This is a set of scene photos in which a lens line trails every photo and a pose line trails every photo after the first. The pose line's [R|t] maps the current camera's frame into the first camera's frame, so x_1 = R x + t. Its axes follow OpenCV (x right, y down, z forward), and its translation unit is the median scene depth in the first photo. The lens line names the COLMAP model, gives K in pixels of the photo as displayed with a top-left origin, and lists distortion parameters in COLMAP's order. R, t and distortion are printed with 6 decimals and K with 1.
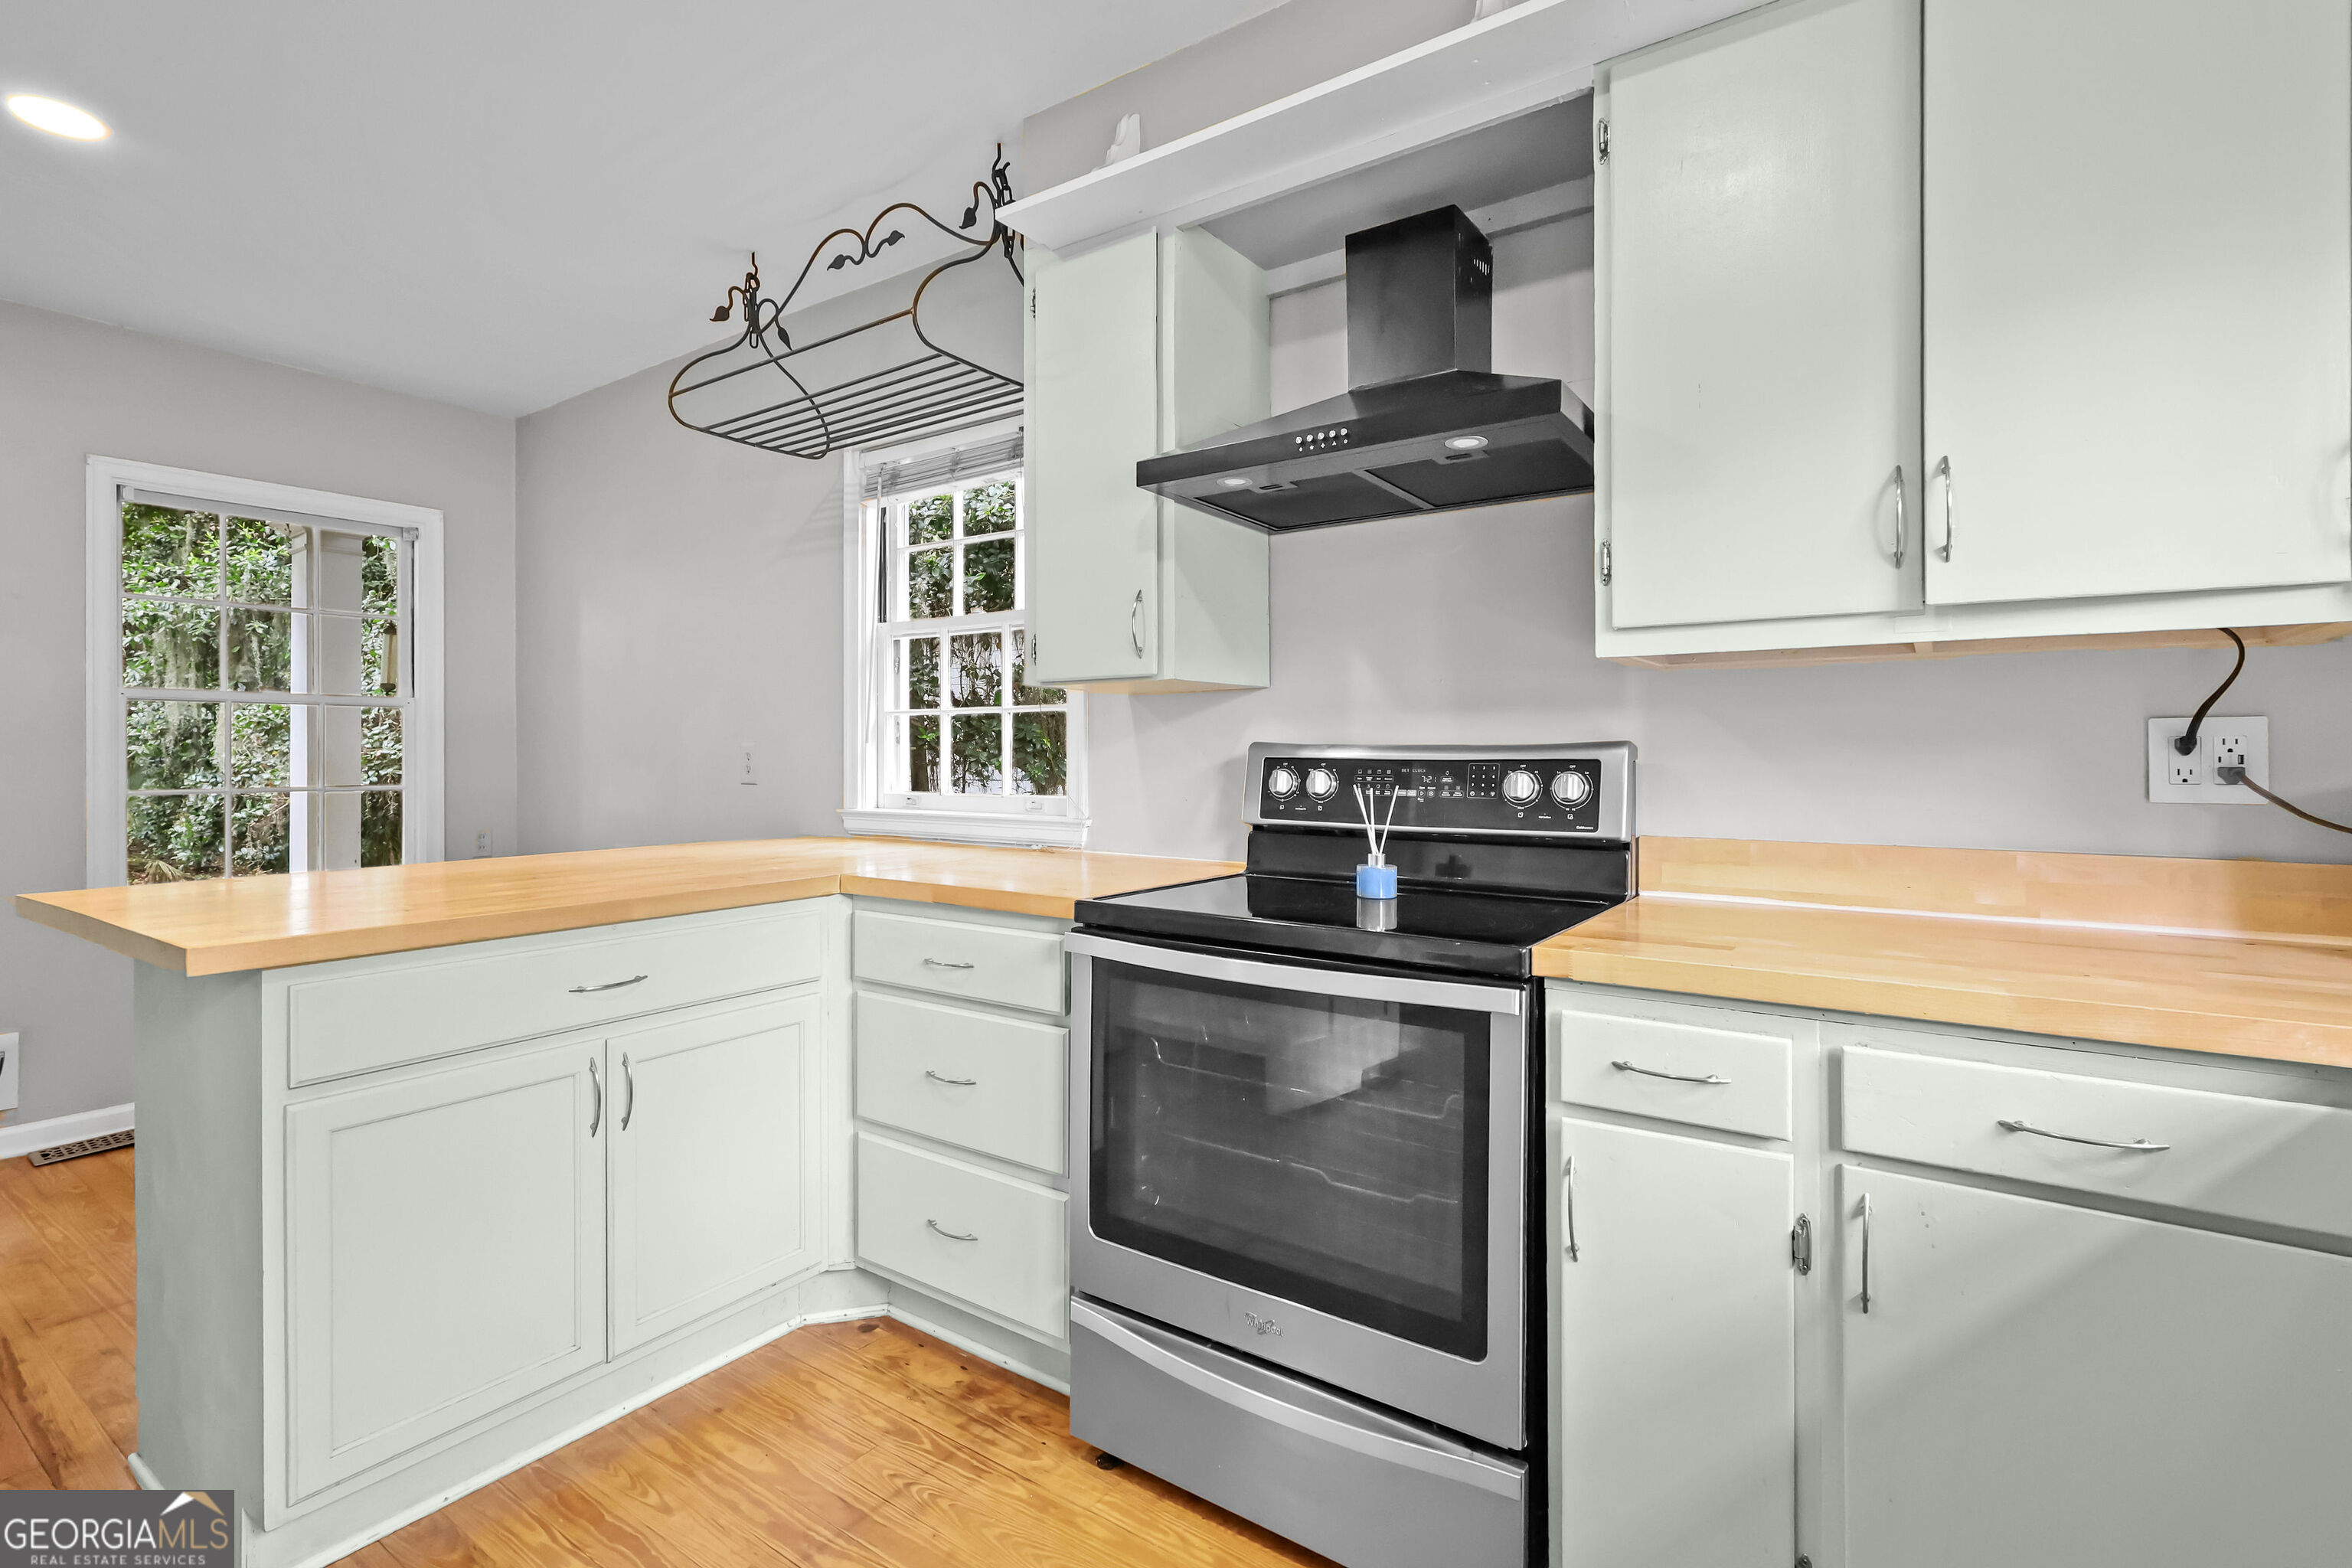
lens RADIAL K [[1105.8, 0, 1188.4], [0, 1105.8, 762.4], [0, 0, 1]] dist [-0.000370, 0.002536]
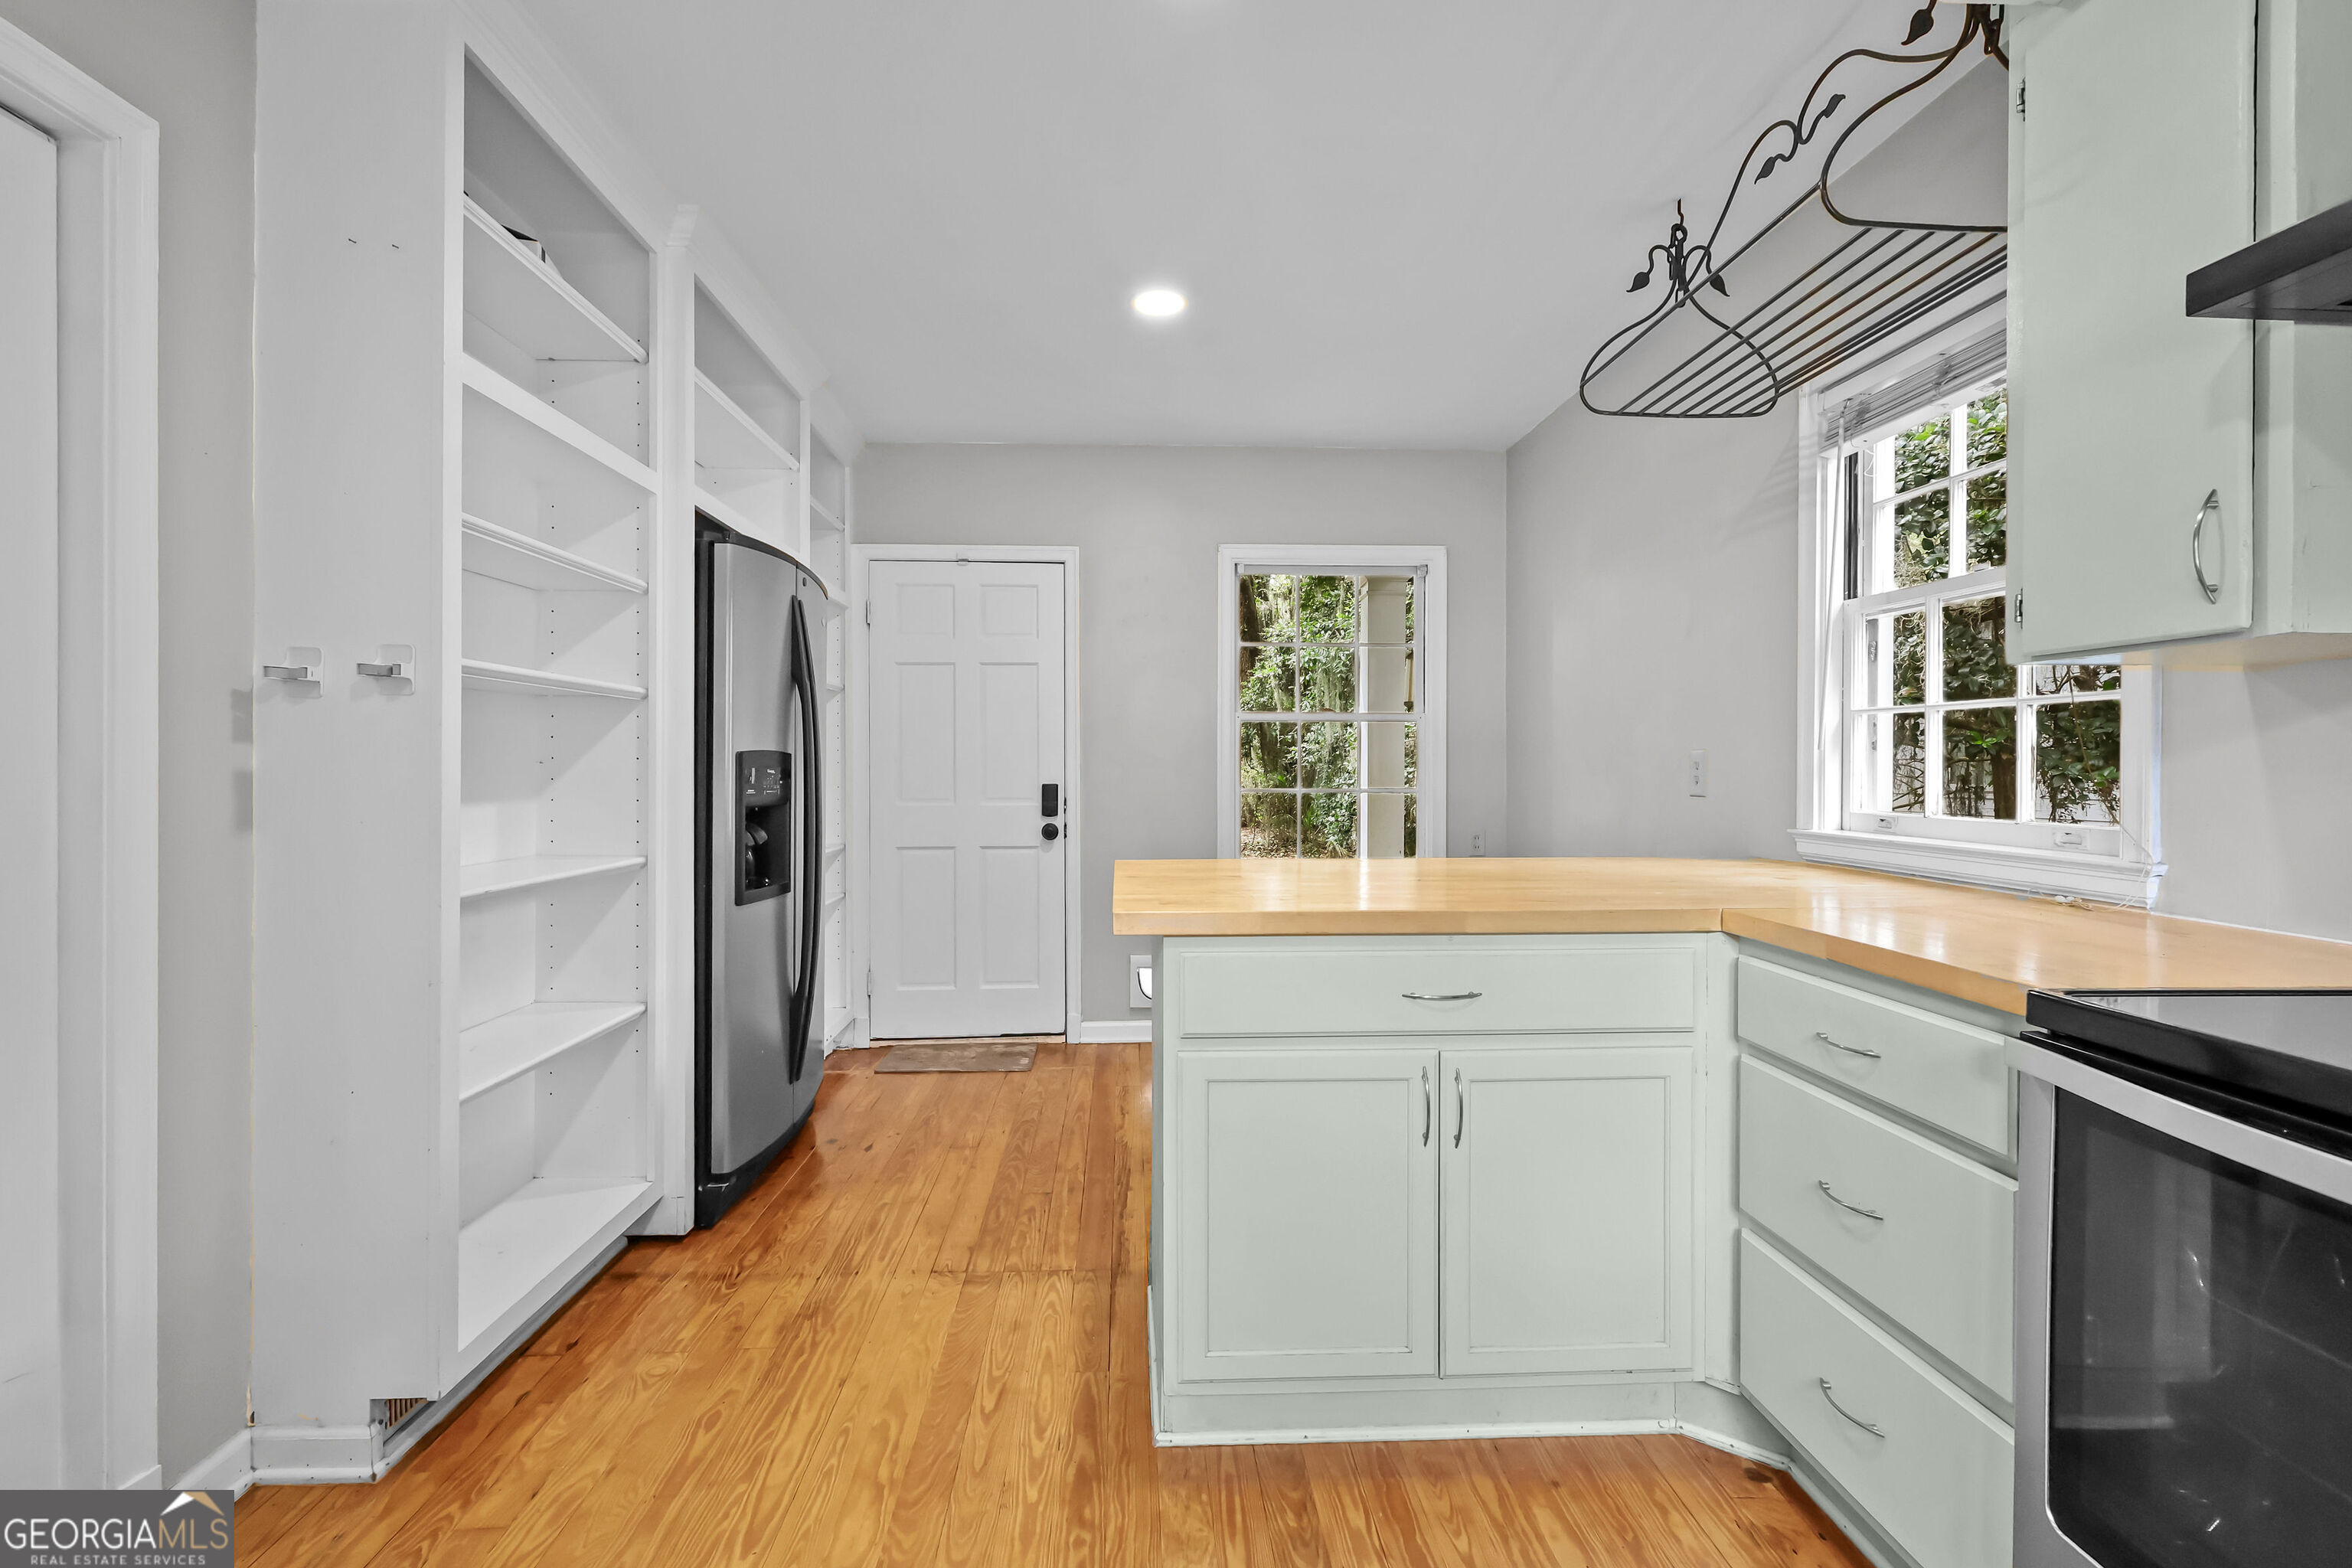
lens RADIAL K [[1105.8, 0, 1130.8], [0, 1105.8, 771.6], [0, 0, 1]] dist [-0.000370, 0.002536]
pose [[0.600276, 0.008947, -0.799743, 0.077057], [-0.009165, 0.999949, 0.004307, -0.000350], [0.799740, 0.004744, 0.600328, 0.152305]]
